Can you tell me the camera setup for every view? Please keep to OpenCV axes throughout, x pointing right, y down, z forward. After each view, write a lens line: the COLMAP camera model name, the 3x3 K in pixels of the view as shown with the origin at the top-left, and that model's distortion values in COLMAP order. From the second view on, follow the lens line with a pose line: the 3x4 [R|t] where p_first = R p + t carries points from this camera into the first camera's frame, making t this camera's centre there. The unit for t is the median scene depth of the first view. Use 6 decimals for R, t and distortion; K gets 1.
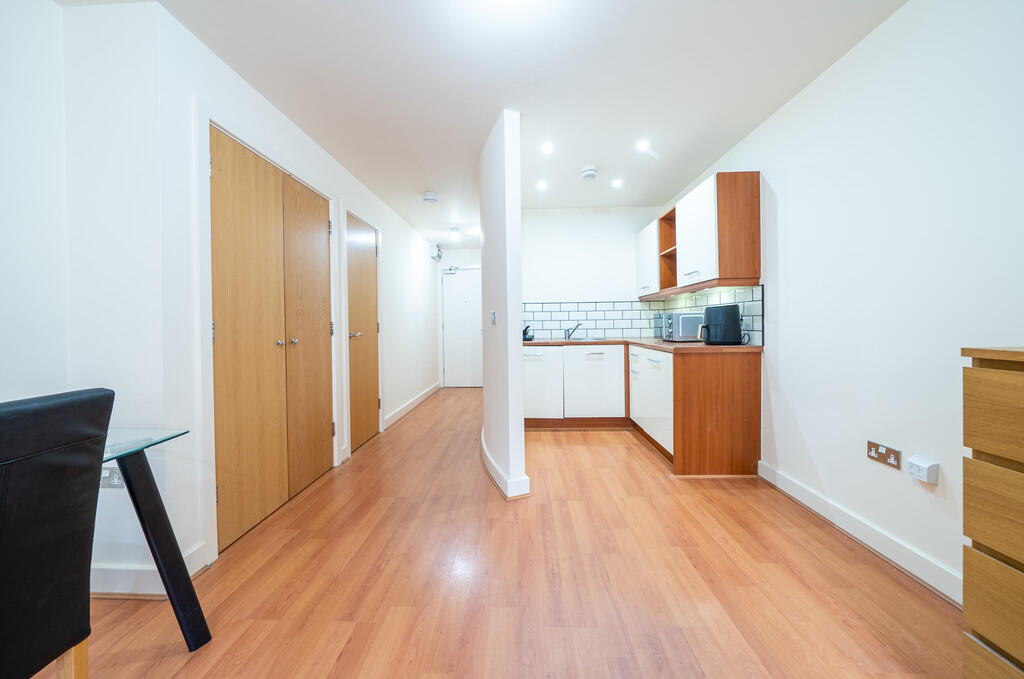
lens RADIAL K [[355.0, 0, 506.0], [0, 355.0, 328.0], [0, 0, 1]] dist [-0.007371, -0.000583]
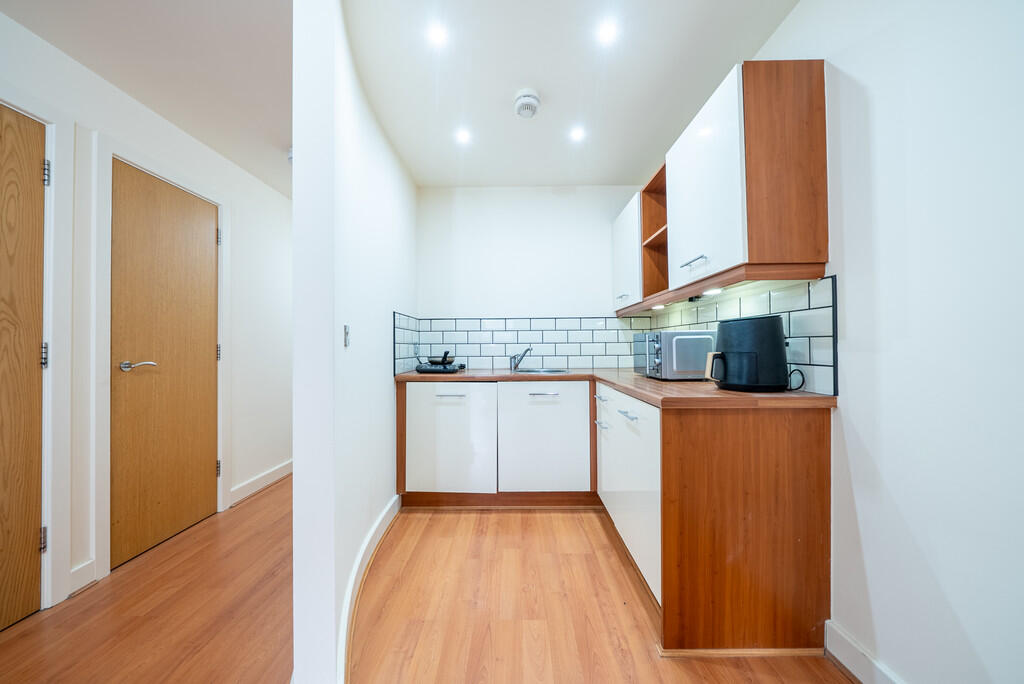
lens RADIAL K [[355.0, 0, 508.7], [0, 355.0, 344.2], [0, 0, 1]] dist [-0.007371, -0.000583]
pose [[0.999697, 0.007198, 0.023530, 0.215026], [-0.006748, 0.999795, -0.019110, -0.009401], [-0.023663, 0.018946, 0.999540, 0.441954]]
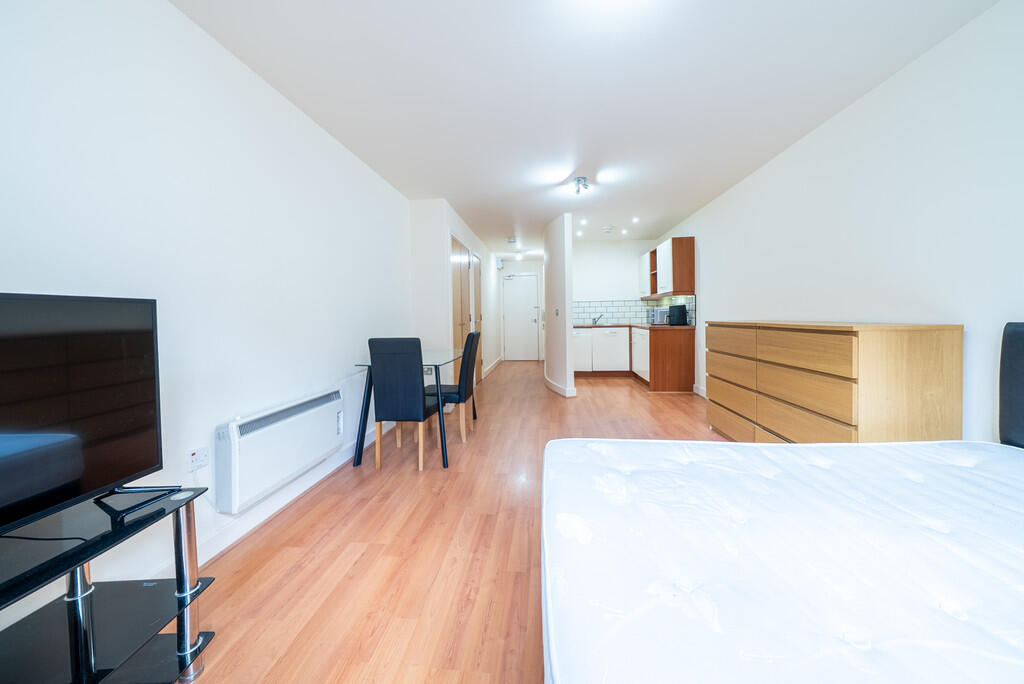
lens RADIAL K [[355.0, 0, 509.0], [0, 355.0, 321.8], [0, 0, 1]] dist [-0.007371, -0.000583]
pose [[0.998114, -0.001245, -0.061378, -0.165460], [0.001656, 0.999977, 0.006638, 0.011579], [0.061368, -0.006727, 0.998093, -0.904147]]
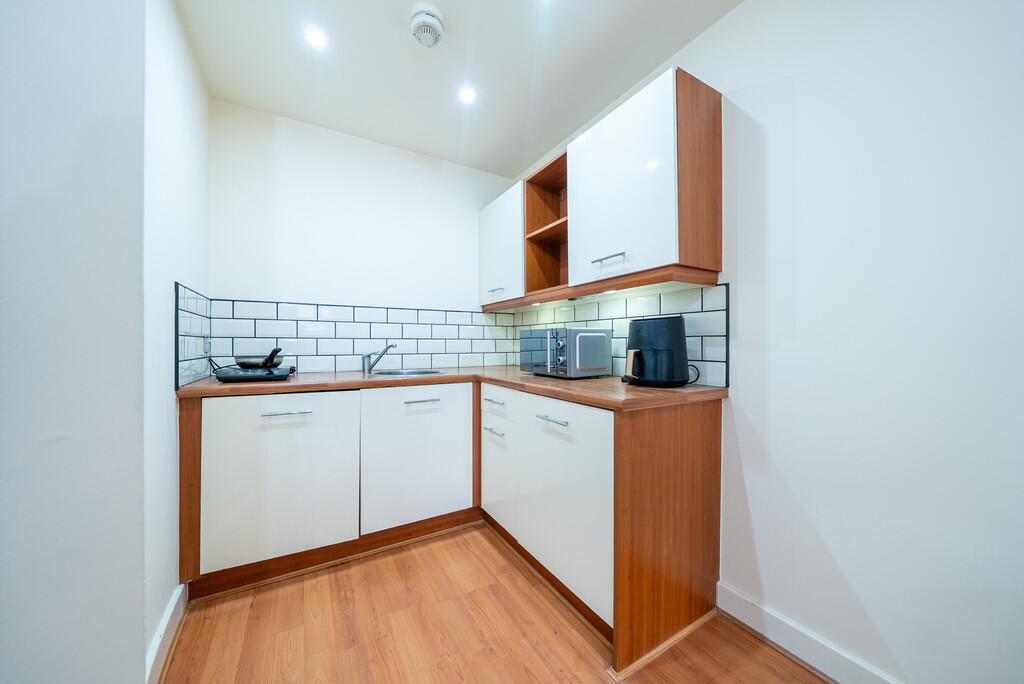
lens RADIAL K [[355.0, 0, 510.3], [0, 355.0, 344.7], [0, 0, 1]] dist [-0.007371, -0.000583]
pose [[0.840425, 0.012651, 0.541781, 0.090096], [-0.006628, 0.999893, -0.013067, -0.009191], [-0.541888, 0.007391, 0.840418, 0.614127]]
